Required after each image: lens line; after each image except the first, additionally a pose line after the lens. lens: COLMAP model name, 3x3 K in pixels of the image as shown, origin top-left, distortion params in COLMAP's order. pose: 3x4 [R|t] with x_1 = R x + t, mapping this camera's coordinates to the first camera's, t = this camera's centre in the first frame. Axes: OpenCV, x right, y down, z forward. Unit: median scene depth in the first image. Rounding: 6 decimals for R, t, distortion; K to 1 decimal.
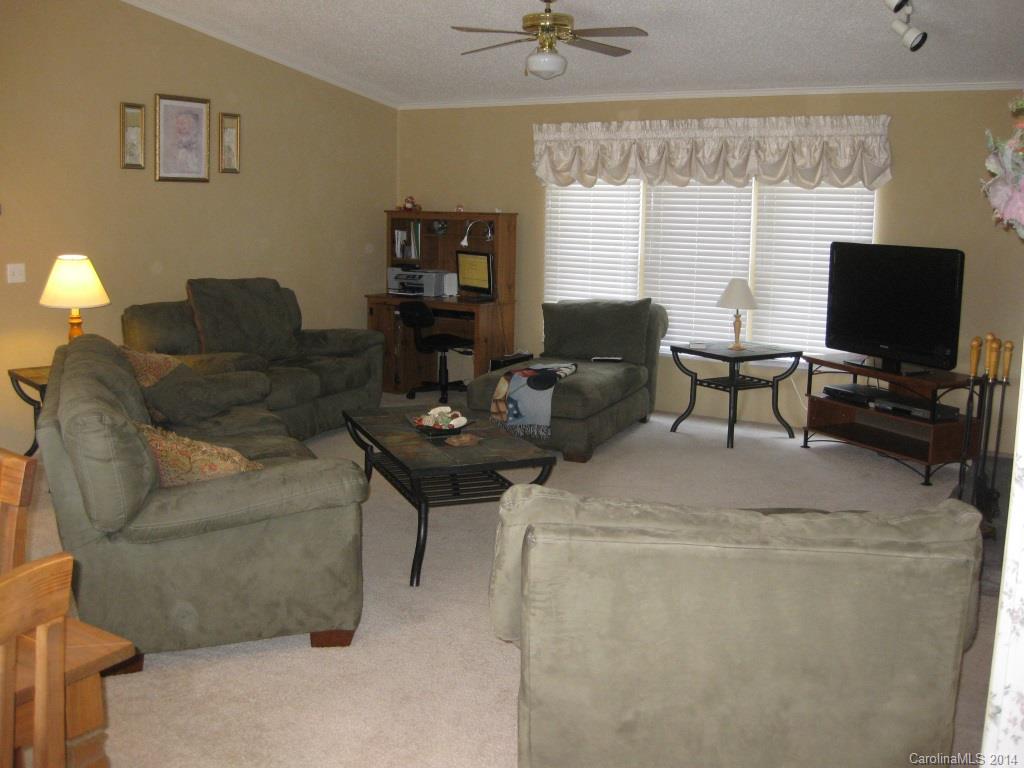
lens RADIAL K [[1026.5, 0, 512.0], [0, 1026.5, 384.0], [0, 0, 1]] dist [-0.092404, 0.000939]
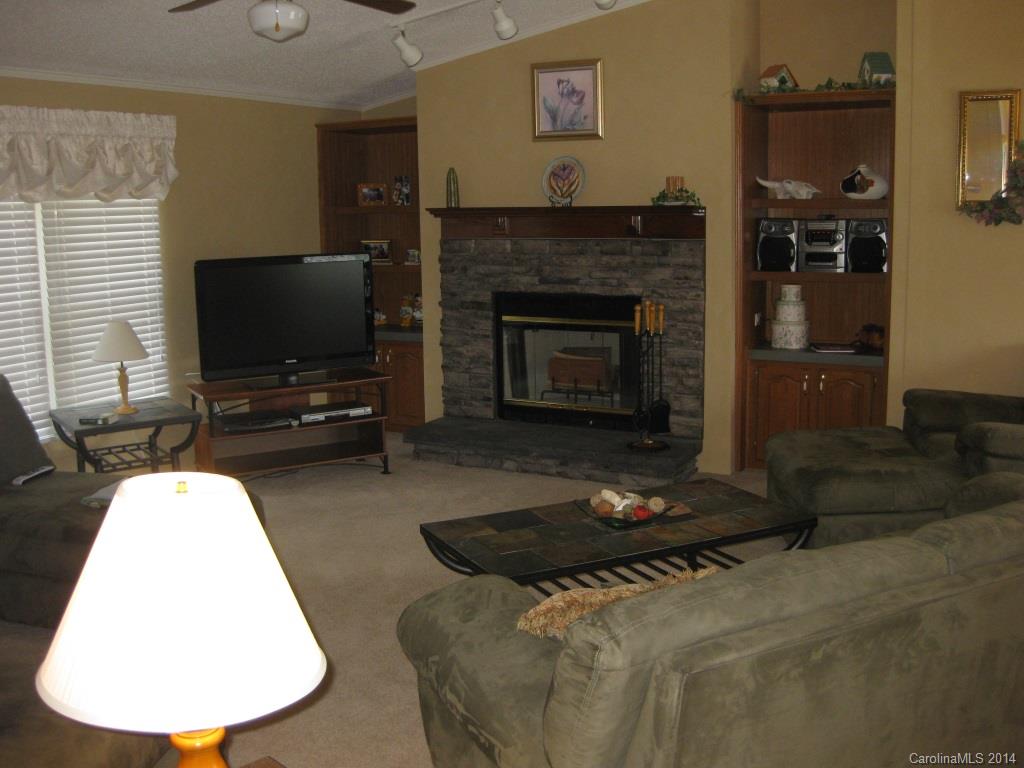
lens RADIAL K [[1048.3, 0, 512.0], [0, 1048.3, 384.0], [0, 0, 1]] dist [-0.183096, 0.148967]
pose [[-0.037945, -0.179137, 0.983092, -0.526141], [0.197132, 0.963125, 0.183108, -0.135426], [-0.979642, 0.200747, -0.001232, 0.703690]]
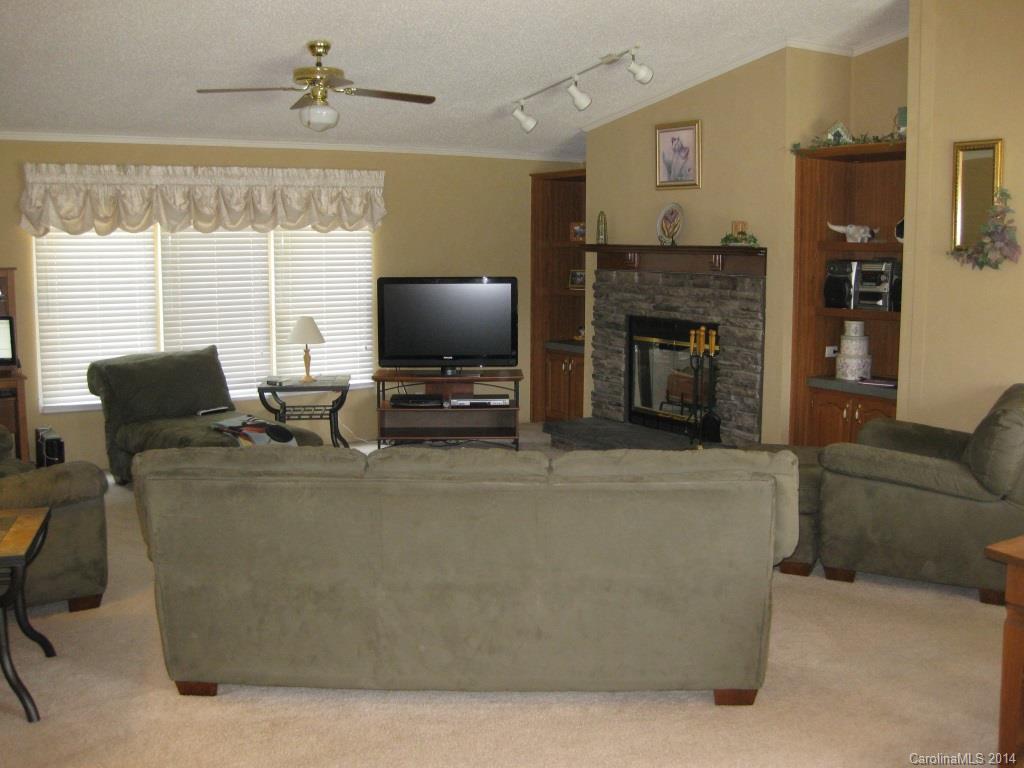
lens RADIAL K [[1048.3, 0, 512.0], [0, 1048.3, 384.0], [0, 0, 1]] dist [-0.183096, 0.148967]
pose [[0.447930, -0.129389, 0.884656, -0.644100], [0.165011, 0.984439, 0.060433, -0.061225], [-0.878709, 0.118908, 0.462310, 0.298392]]
